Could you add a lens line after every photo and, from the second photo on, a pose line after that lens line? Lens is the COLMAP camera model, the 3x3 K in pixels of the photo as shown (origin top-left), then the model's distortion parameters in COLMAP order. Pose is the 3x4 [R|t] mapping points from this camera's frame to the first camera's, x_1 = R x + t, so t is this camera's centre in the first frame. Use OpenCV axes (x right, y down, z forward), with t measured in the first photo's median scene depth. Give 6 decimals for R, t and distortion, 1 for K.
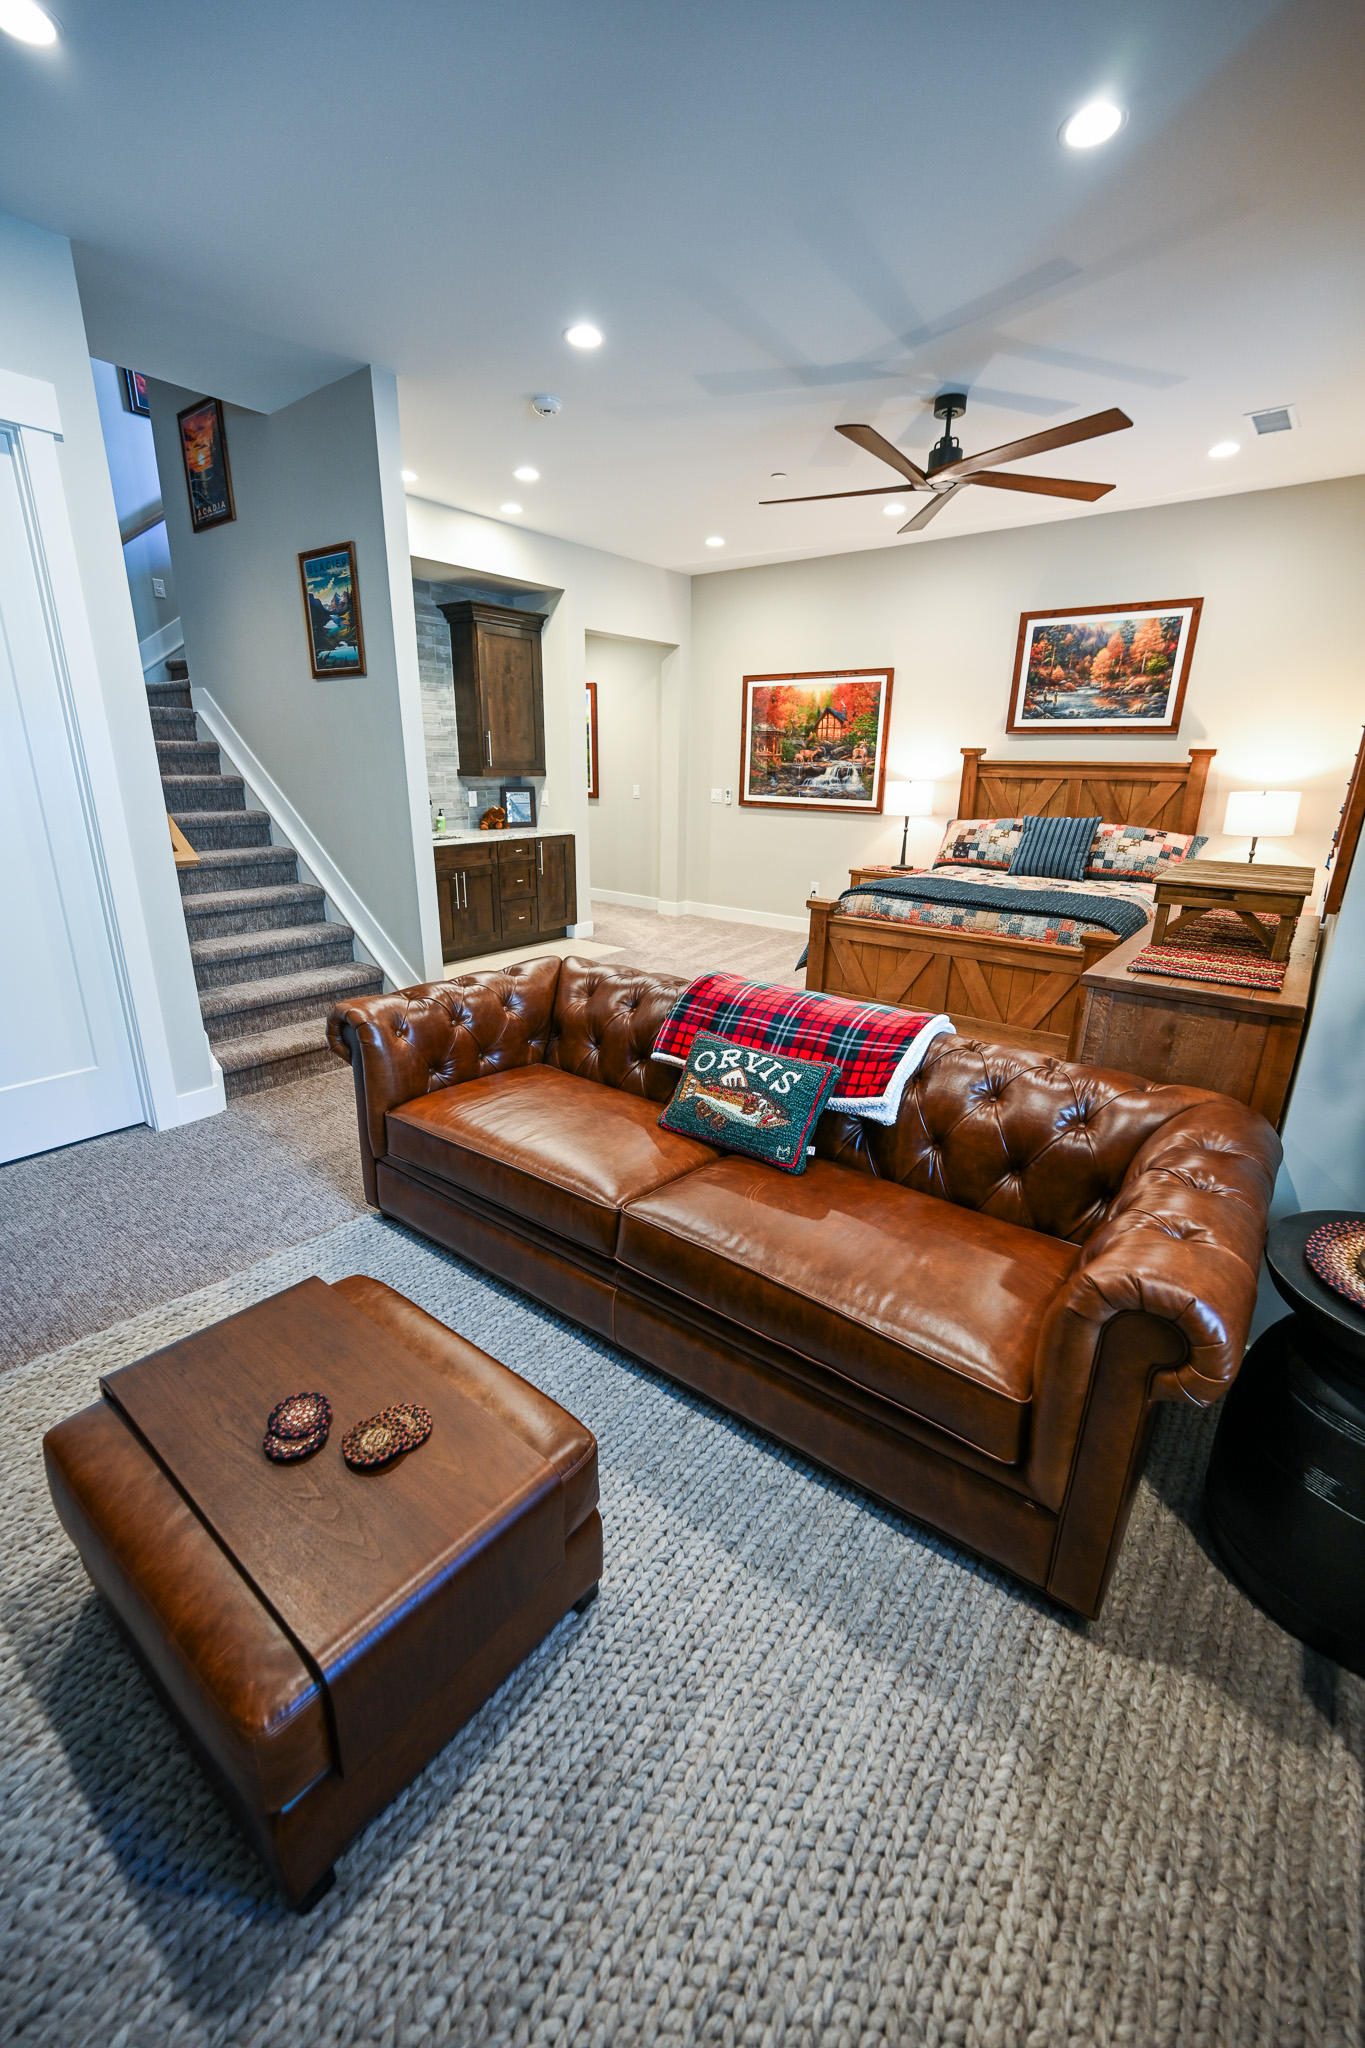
lens RADIAL K [[822.5, 0, 682.5], [0, 822.5, 1024.0], [0, 0, 1]] dist [0.000523, -0.000461]
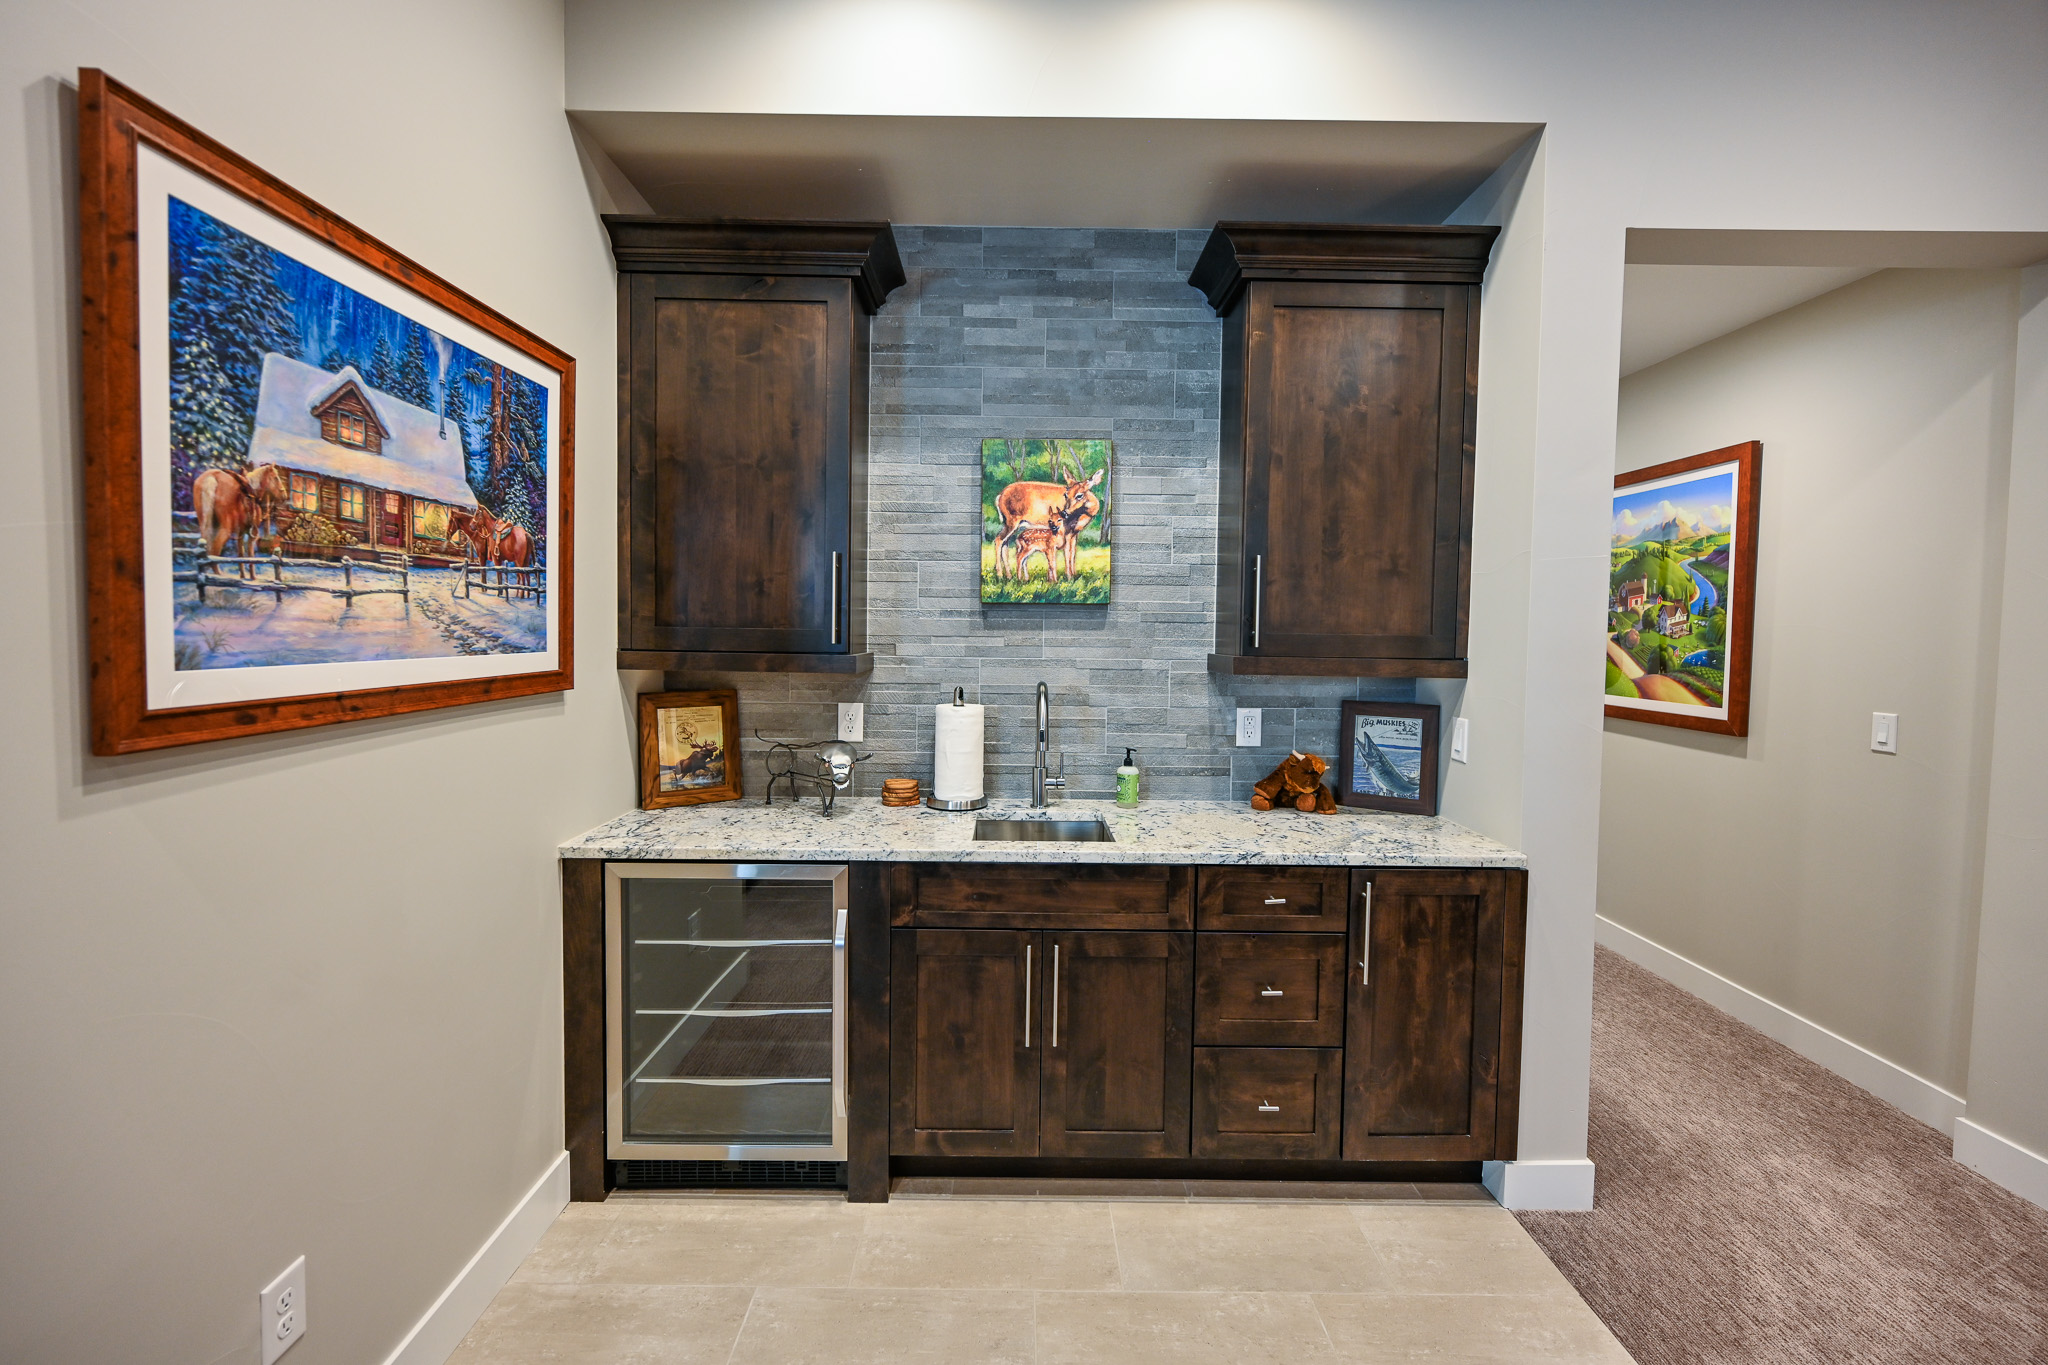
lens RADIAL K [[882.0, 0, 1017.6], [0, 882.0, 662.9], [0, 0, 1]] dist [-0.001220, -0.000200]
pose [[0.617819, 0.027406, -0.785842, 0.006493], [-0.248029, 0.955164, -0.161687, -0.265907], [0.746177, 0.294805, 0.596916, 0.843229]]
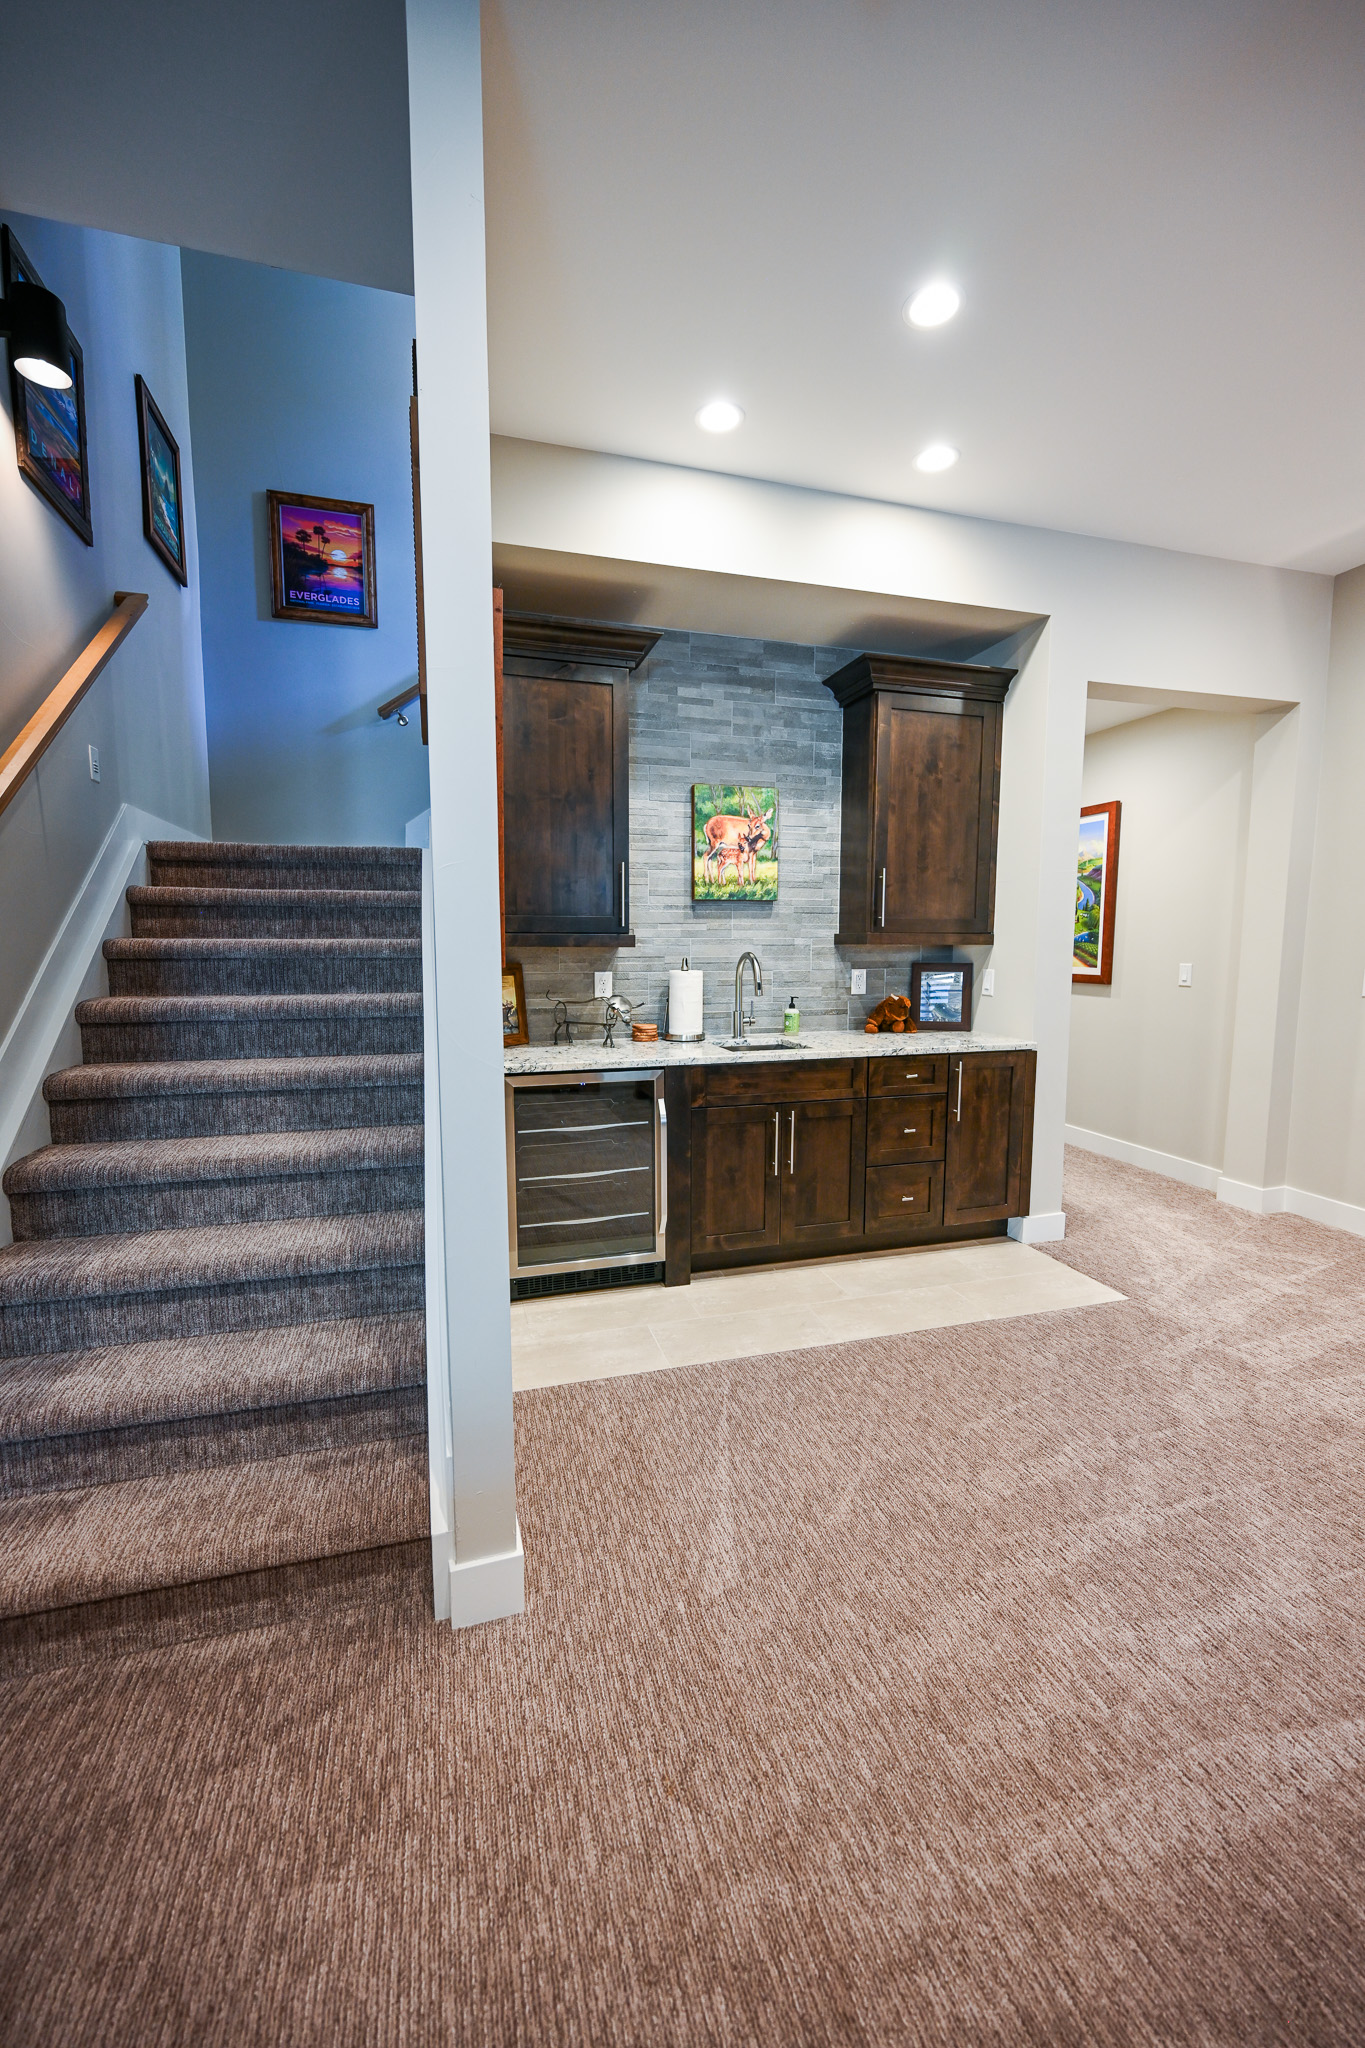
lens RADIAL K [[822.5, 0, 682.5], [0, 822.5, 1024.0], [0, 0, 1]] dist [0.000523, -0.000461]
pose [[0.814995, 0.046018, -0.577637, -0.015735], [-0.169242, 0.972281, -0.161327, -0.160372], [0.554202, 0.229241, 0.800193, 0.584169]]
